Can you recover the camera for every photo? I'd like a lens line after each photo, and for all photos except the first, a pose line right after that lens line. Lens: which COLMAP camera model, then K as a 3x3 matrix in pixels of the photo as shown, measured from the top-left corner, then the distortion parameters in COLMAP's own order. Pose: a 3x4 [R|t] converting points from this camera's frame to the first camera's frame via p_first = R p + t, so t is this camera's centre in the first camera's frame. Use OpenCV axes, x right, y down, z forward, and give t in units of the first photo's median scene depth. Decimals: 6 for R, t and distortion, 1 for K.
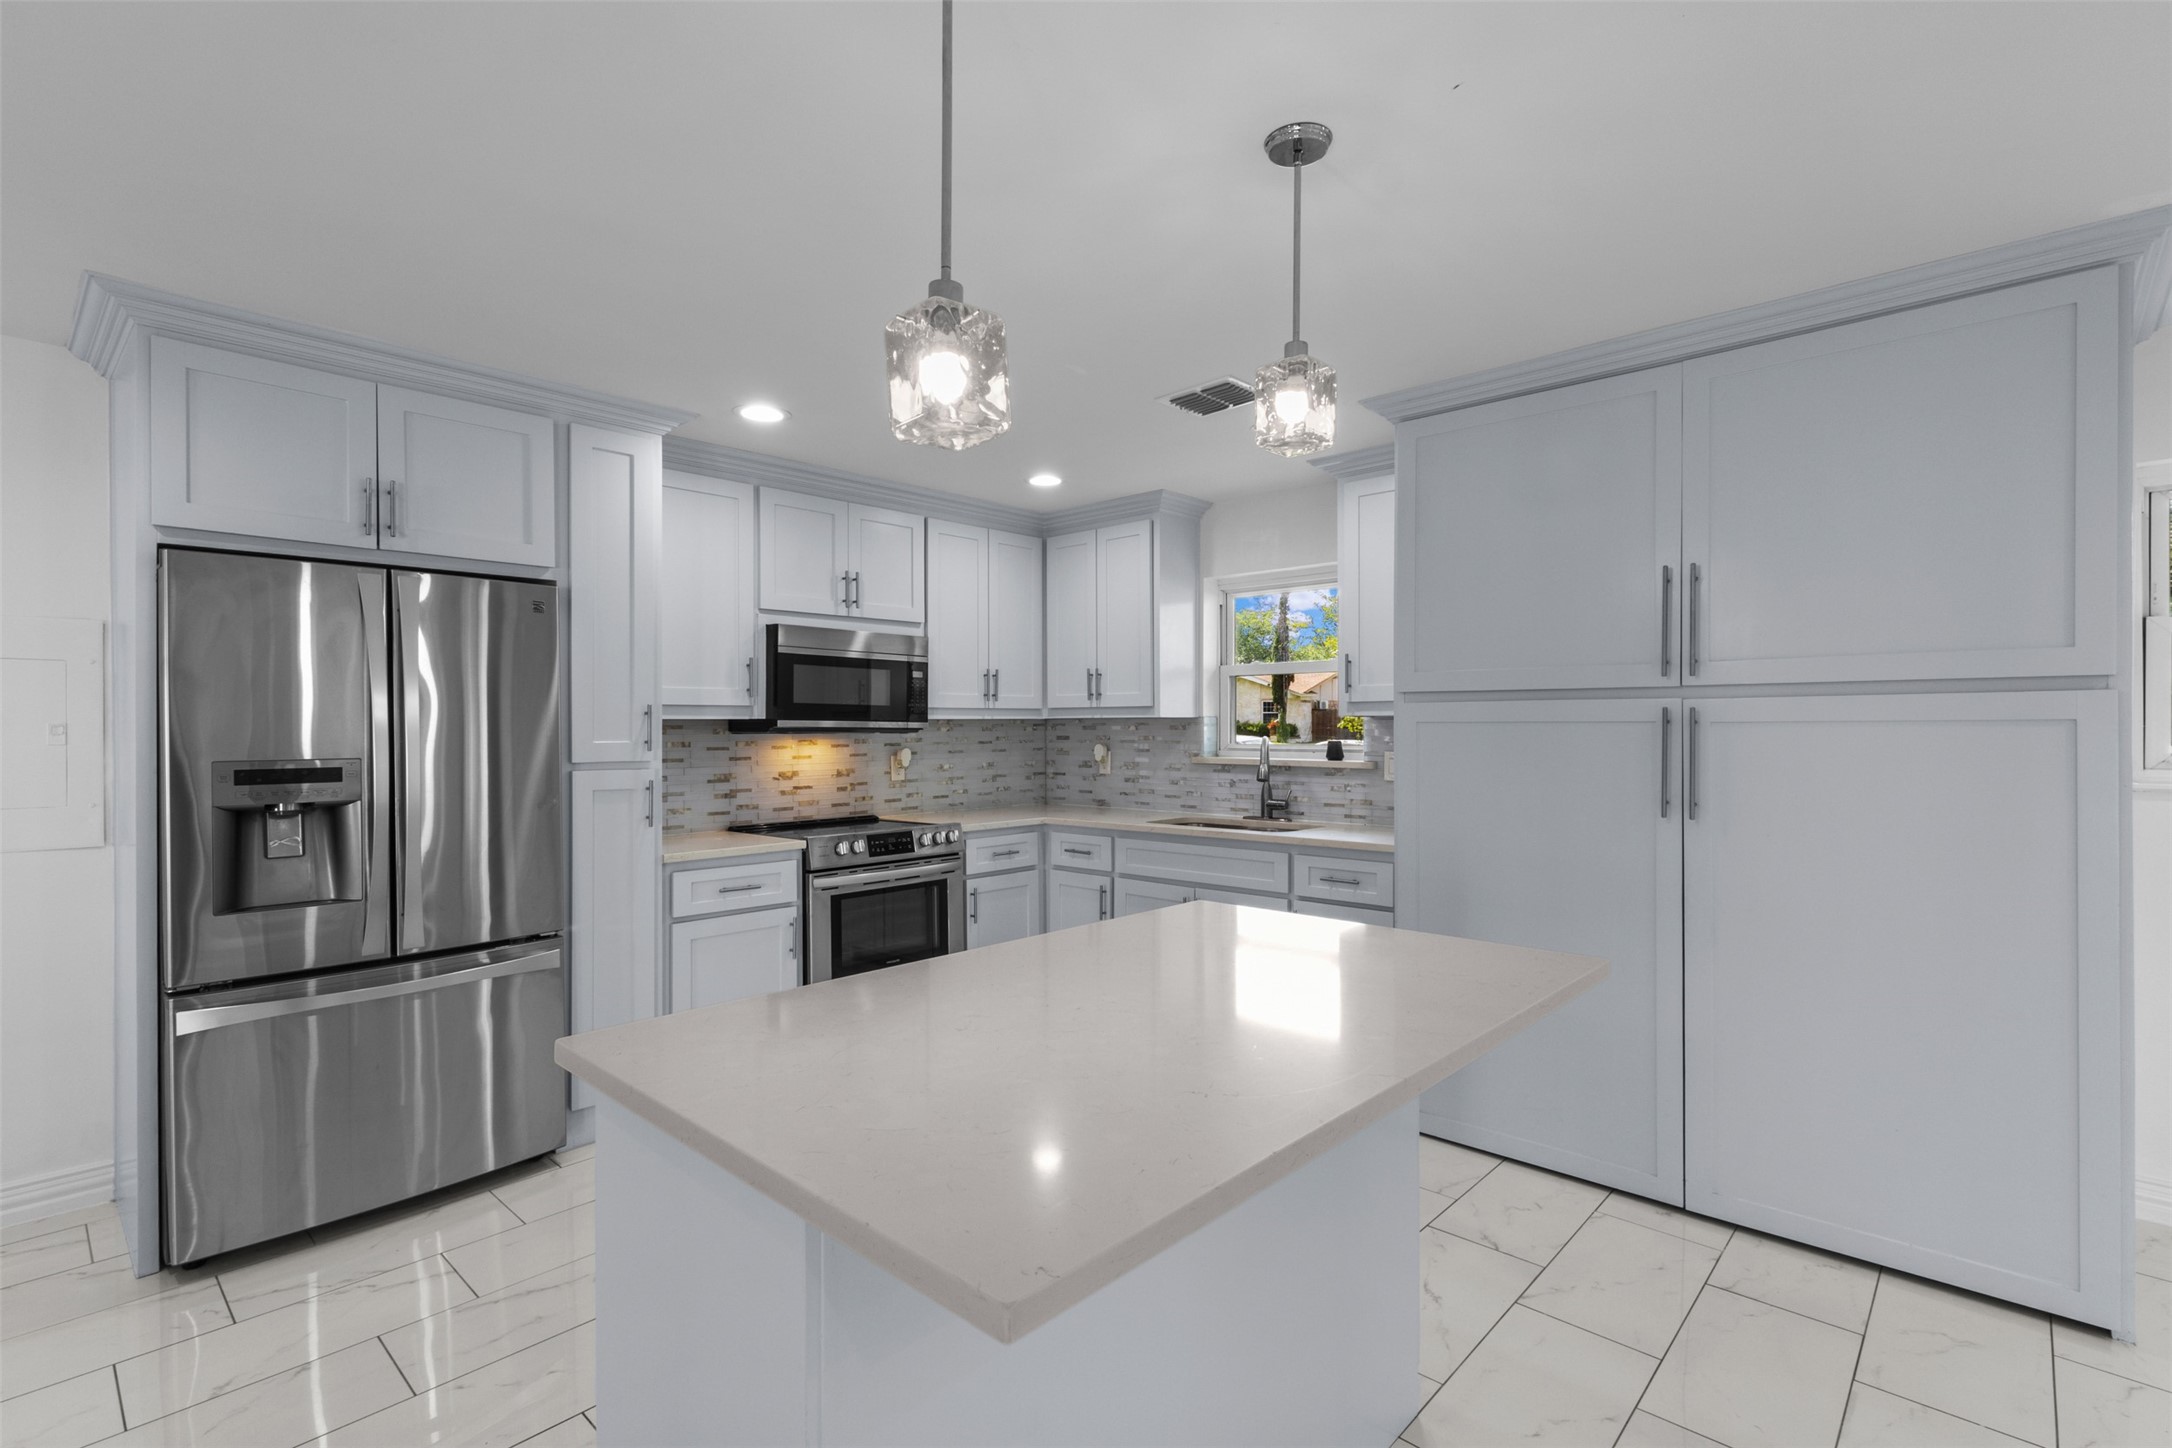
lens RADIAL K [[998.7, 0, 1083.1], [0, 998.7, 732.1], [0, 0, 1]] dist [0.002474, 0.000073]
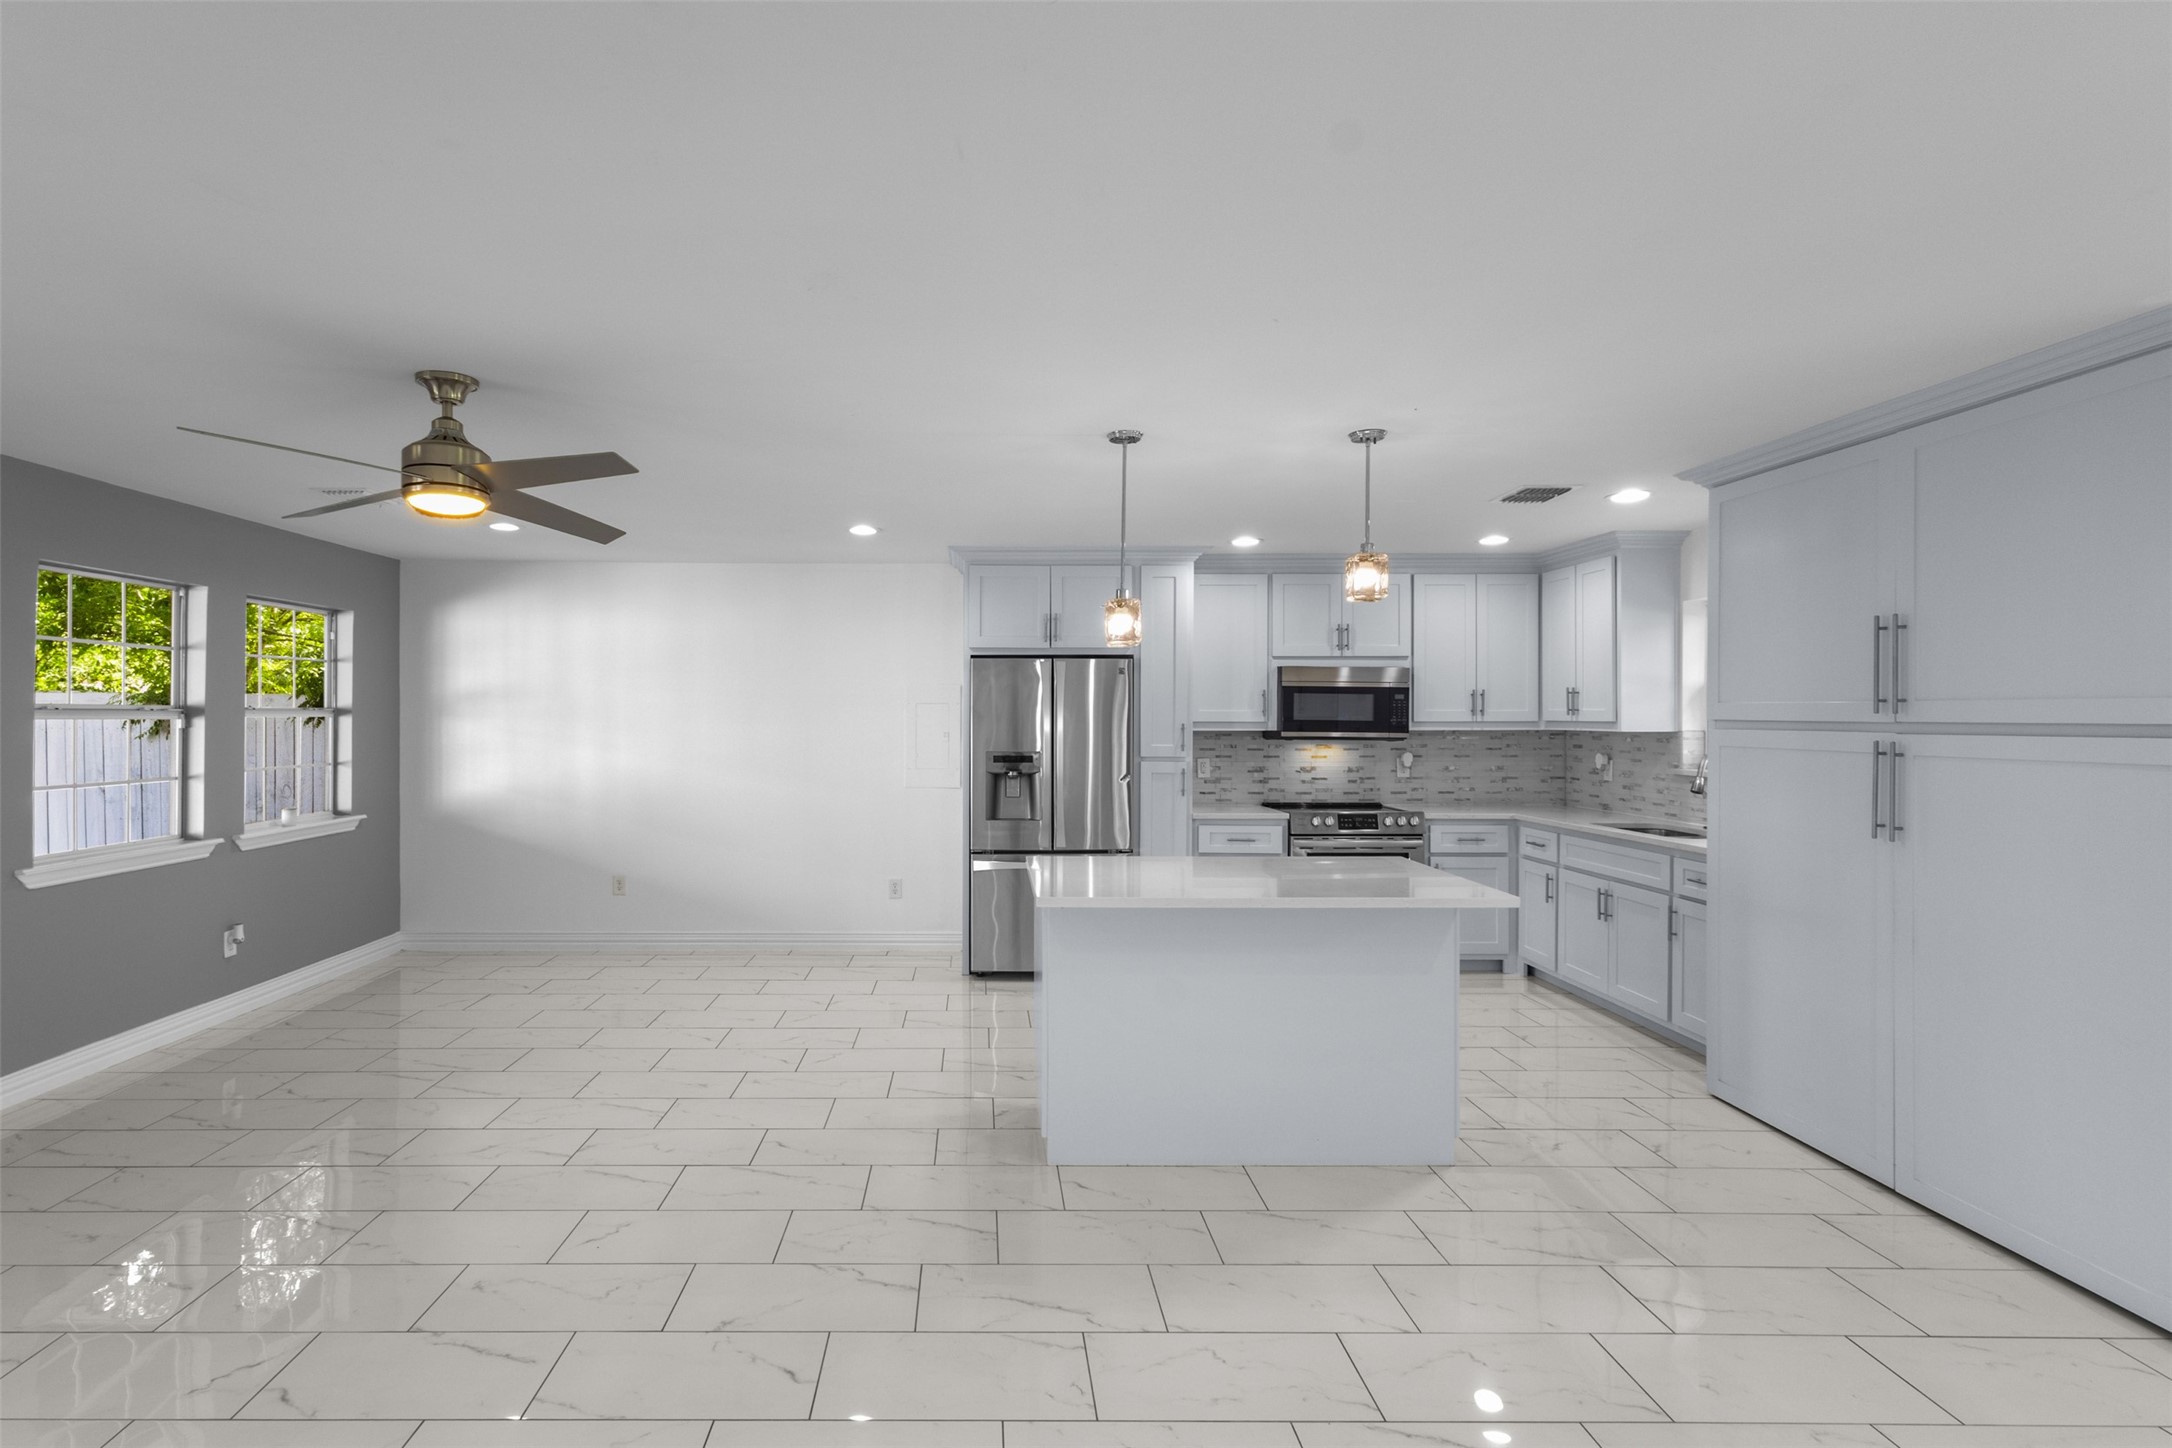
lens RADIAL K [[1049.4, 0, 986.0], [0, 1049.4, 711.0], [0, 0, 1]] dist [-0.000466, 0.000044]
pose [[0.684168, 0.001297, -0.729323, 0.484827], [-0.008074, 0.999951, -0.005796, -0.027526], [0.729280, 0.009854, 0.684145, -0.350347]]
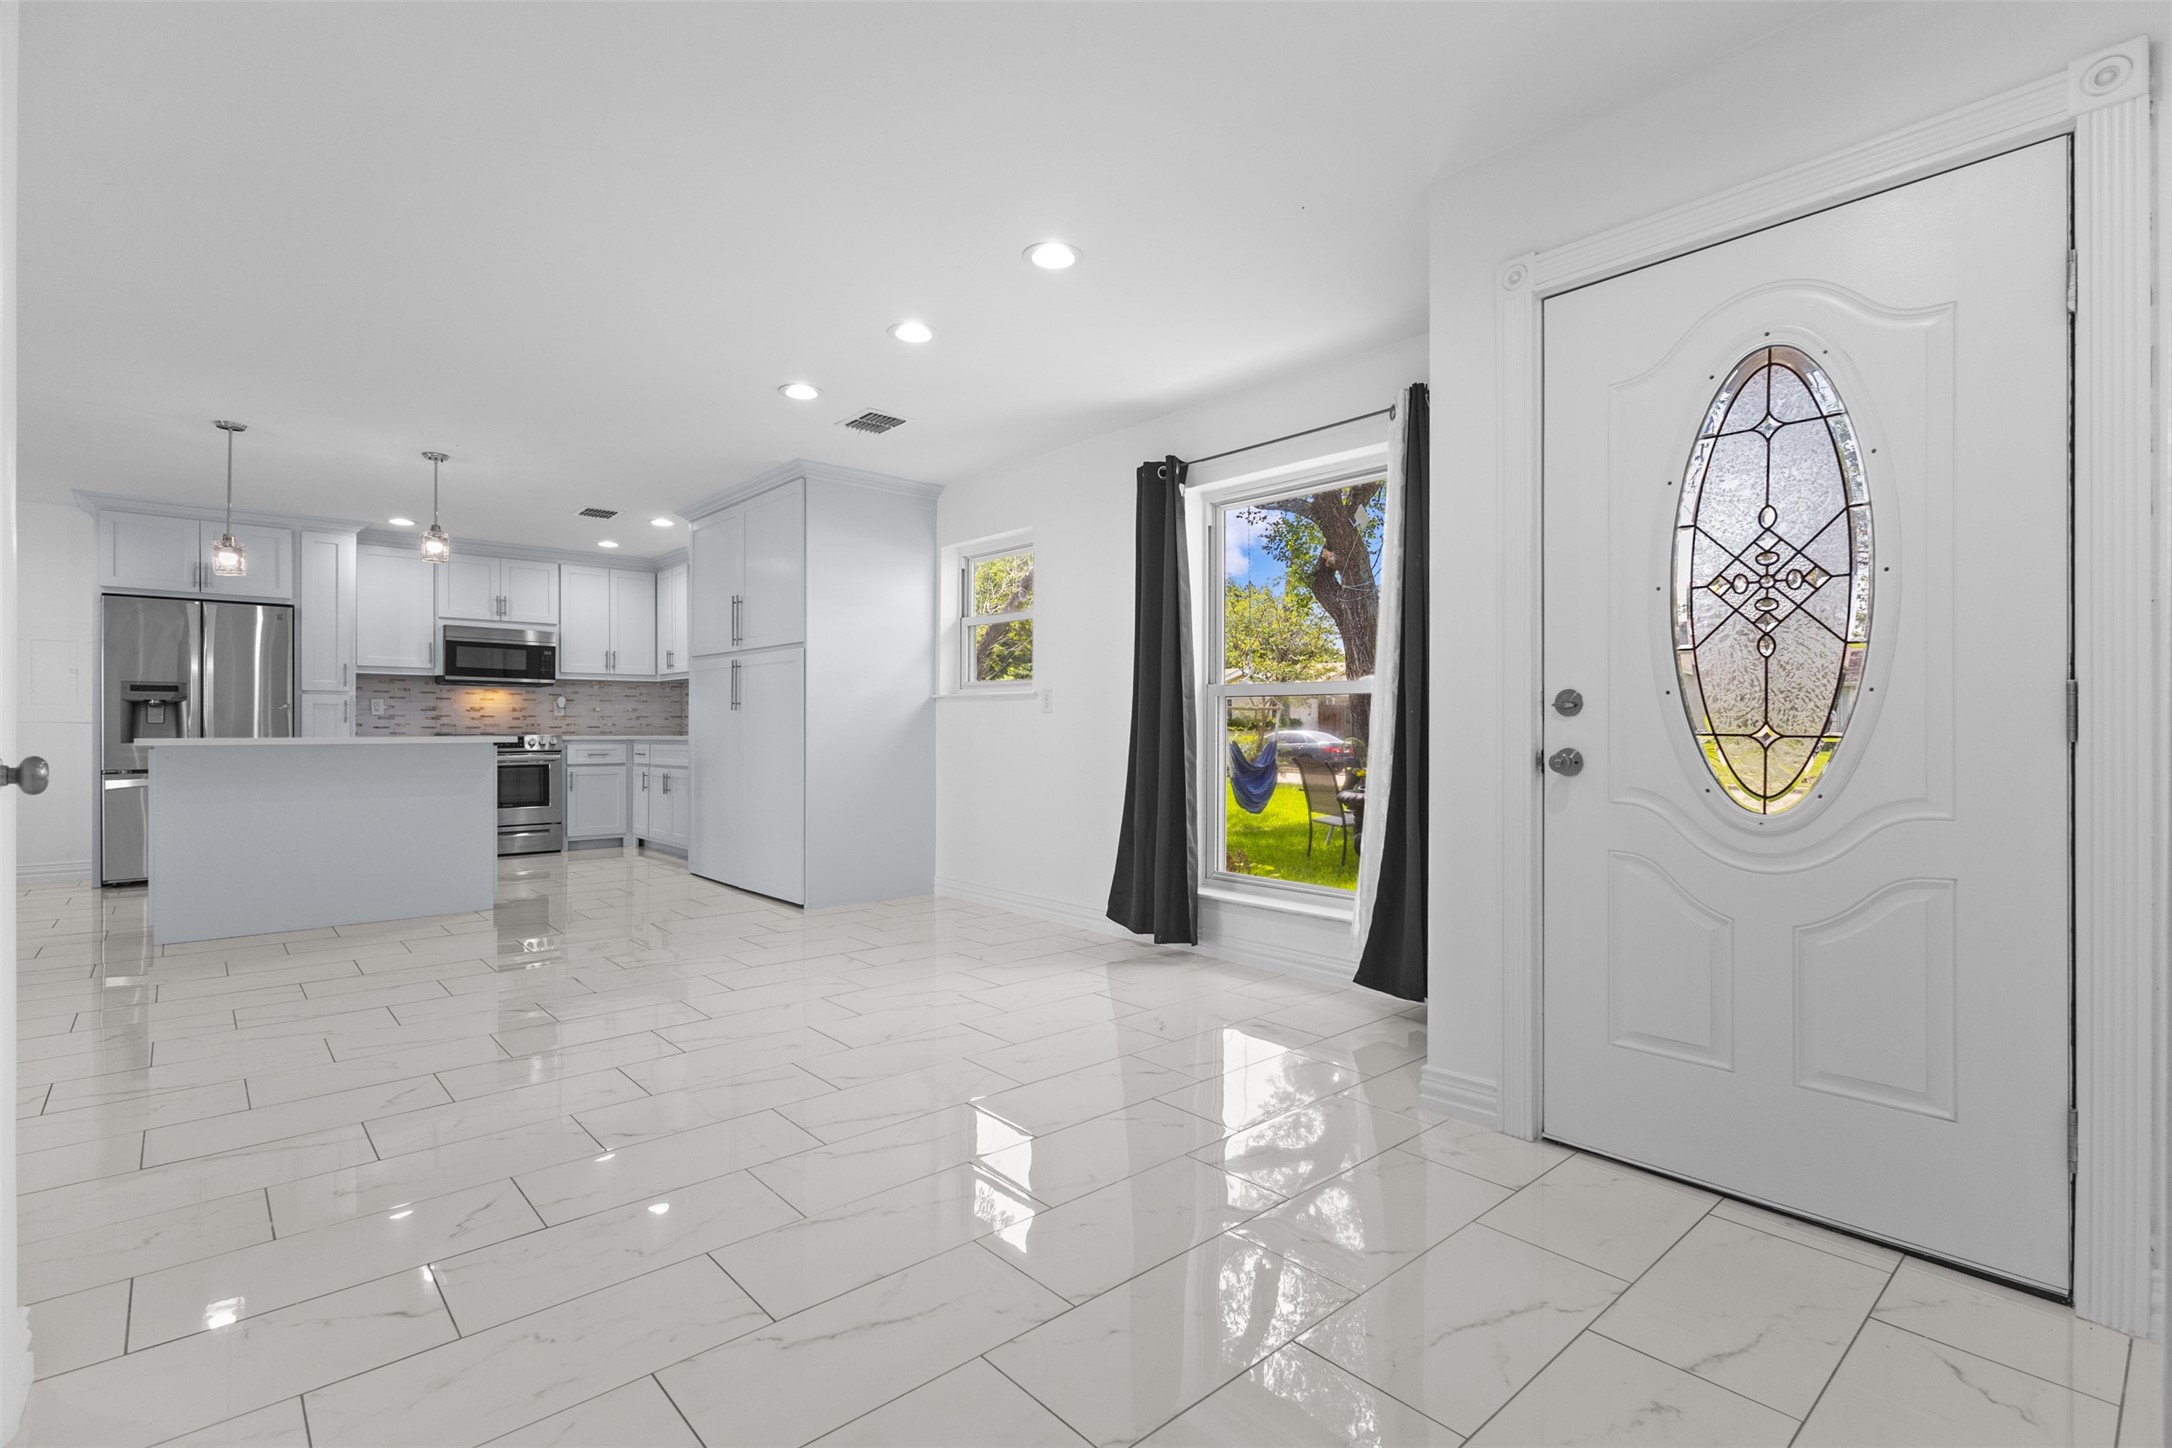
lens RADIAL K [[996.4, 0, 1091.8], [0, 996.4, 729.4], [0, 0, 1]] dist [0.000852, 0.000136]
pose [[0.996099, 0.004692, -0.088121, 0.995115], [-0.005031, 0.999981, -0.003630, 0.083264], [0.088102, 0.004059, 0.996103, -0.712078]]
